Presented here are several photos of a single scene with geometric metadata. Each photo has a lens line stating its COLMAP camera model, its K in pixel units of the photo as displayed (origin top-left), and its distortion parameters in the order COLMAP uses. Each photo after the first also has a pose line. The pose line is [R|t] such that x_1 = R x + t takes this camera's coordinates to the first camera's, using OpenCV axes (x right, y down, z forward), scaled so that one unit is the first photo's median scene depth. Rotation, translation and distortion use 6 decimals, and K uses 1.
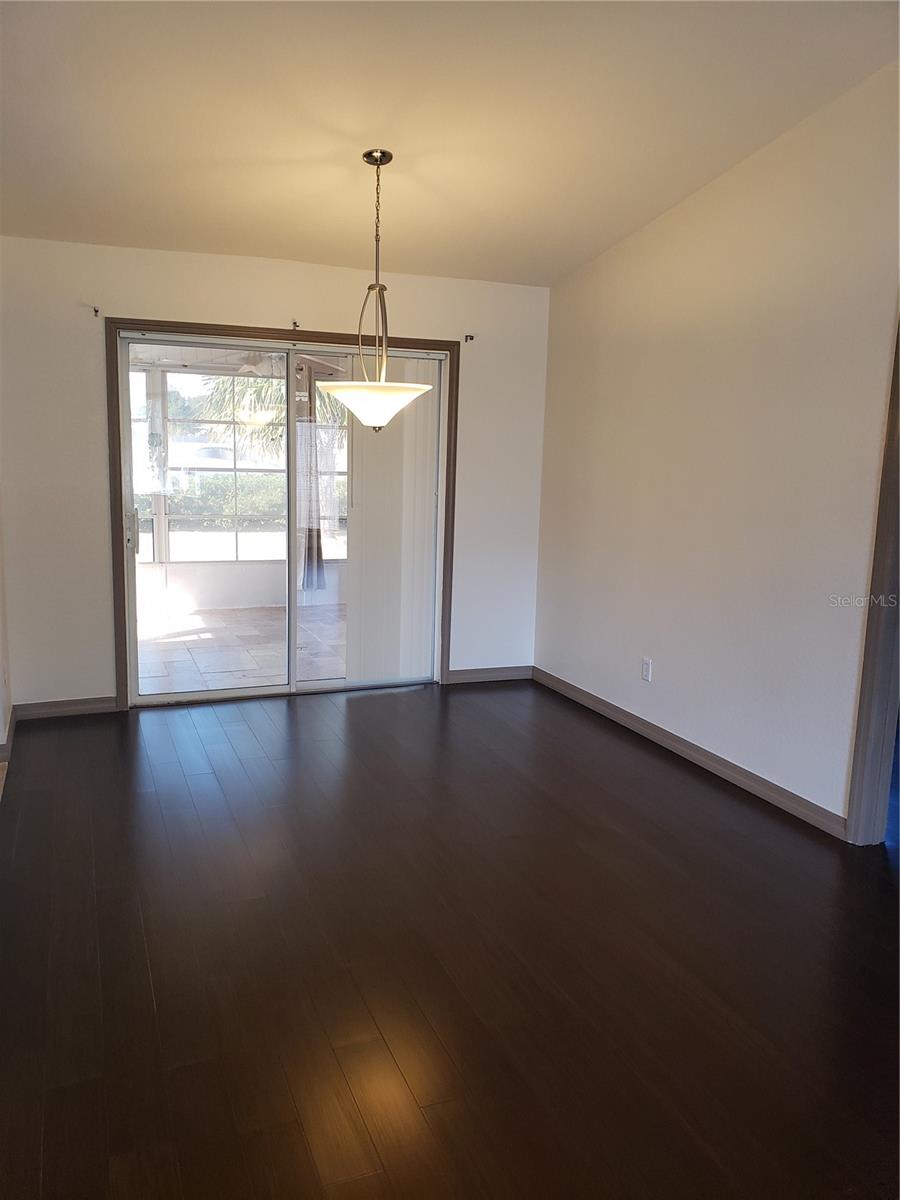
lens RADIAL K [[940.2, 0, 451.0], [0, 940.2, 617.7], [0, 0, 1]] dist [0.067398, 0.000181]
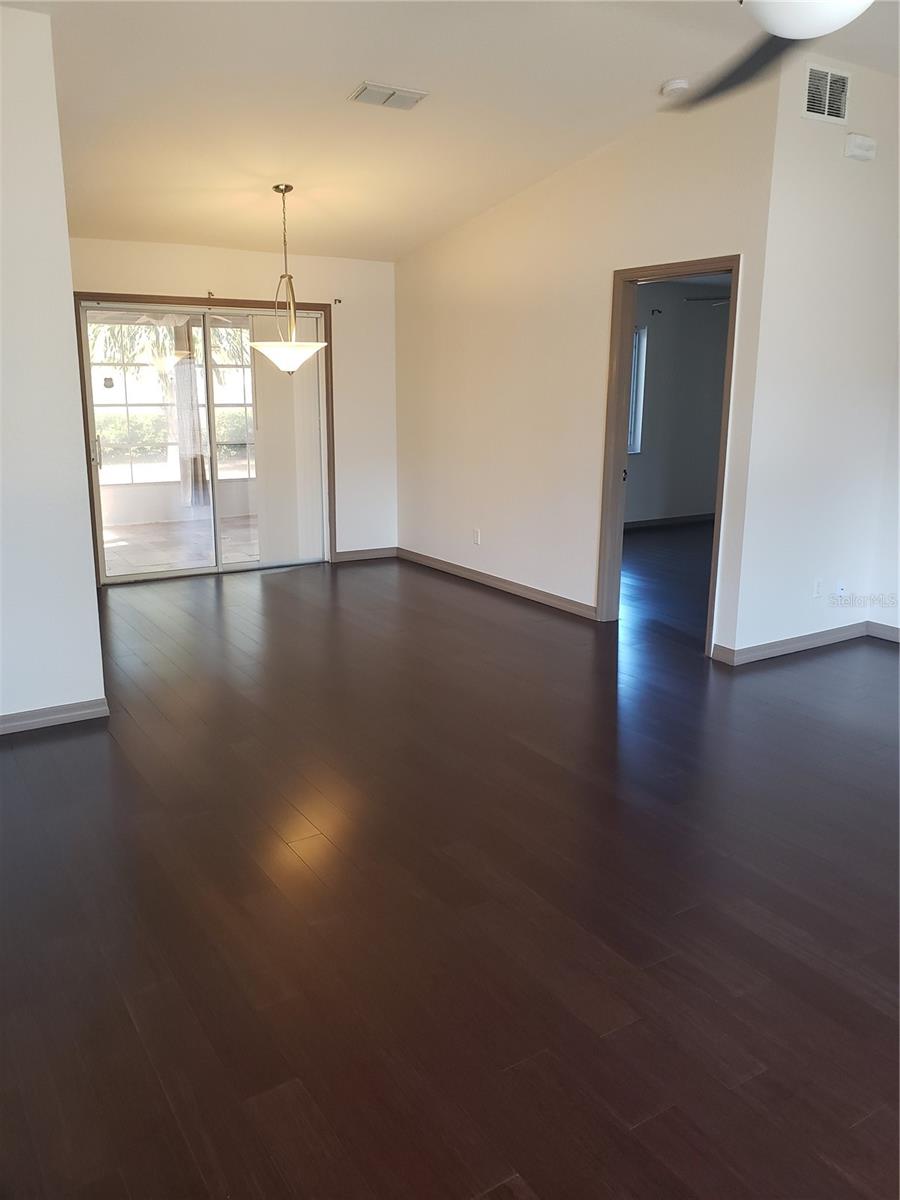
lens RADIAL K [[940.6, 0, 454.4], [0, 940.6, 602.2], [0, 0, 1]] dist [0.043797, -0.111295]
pose [[0.983503, -0.054037, 0.172633, -0.073519], [0.044467, 0.997277, 0.058835, 0.057307], [-0.175343, -0.050188, 0.983227, -0.366250]]
